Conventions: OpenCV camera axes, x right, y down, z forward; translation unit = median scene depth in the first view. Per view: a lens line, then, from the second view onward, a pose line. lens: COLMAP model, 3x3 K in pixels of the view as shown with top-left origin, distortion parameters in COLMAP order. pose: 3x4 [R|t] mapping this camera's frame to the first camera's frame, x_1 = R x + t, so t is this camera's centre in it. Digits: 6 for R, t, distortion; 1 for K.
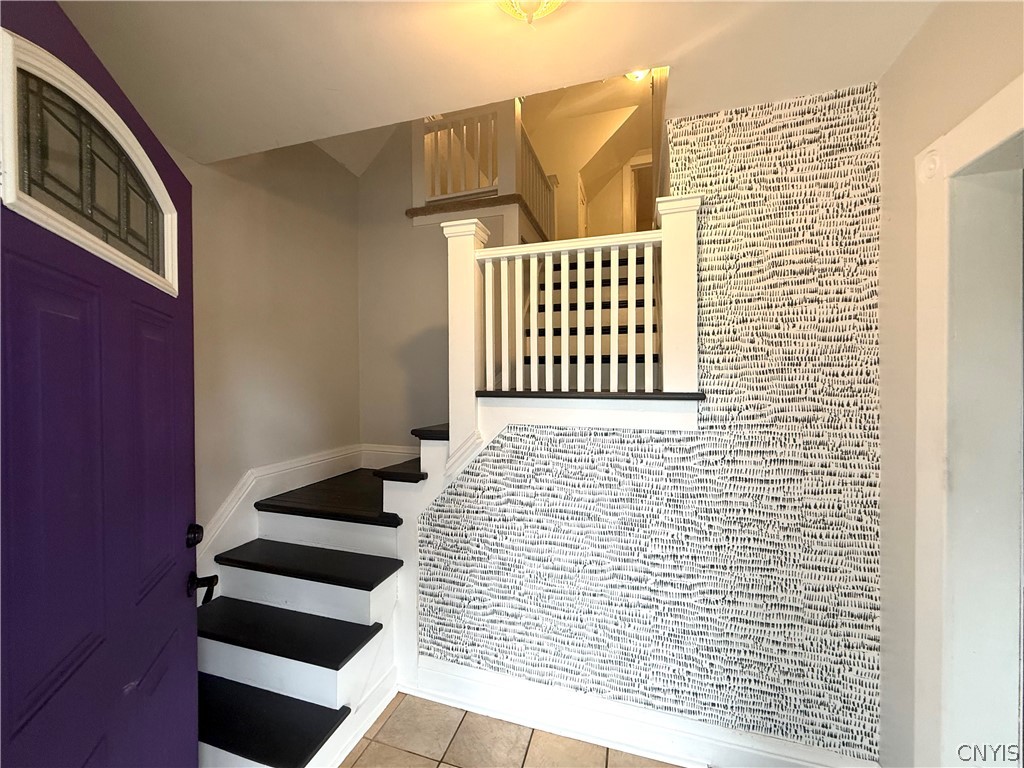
lens RADIAL K [[408.9, 0, 510.8], [0, 408.9, 385.4], [0, 0, 1]] dist [-0.000041, 0.000386]
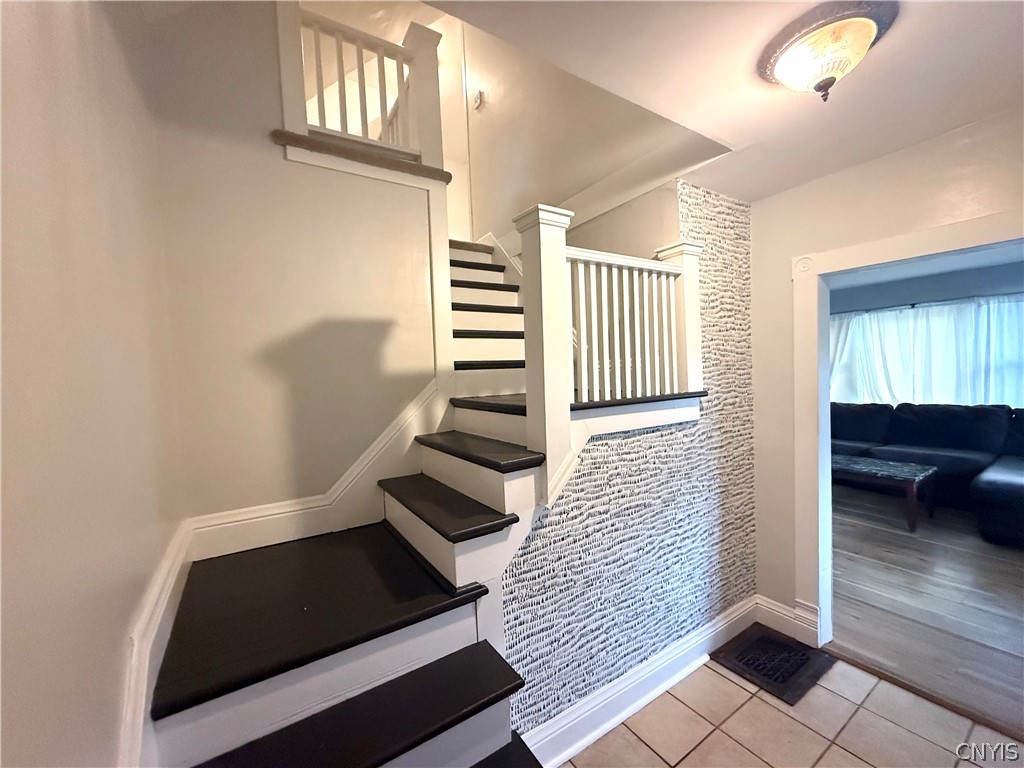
lens RADIAL K [[408.9, 0, 510.3], [0, 408.9, 385.1], [0, 0, 1]] dist [-0.000041, 0.000386]
pose [[0.643095, -0.053943, 0.763884, -0.866974], [0.045315, 0.998449, 0.032358, -0.065459], [-0.764444, 0.013806, 0.644542, 0.528747]]
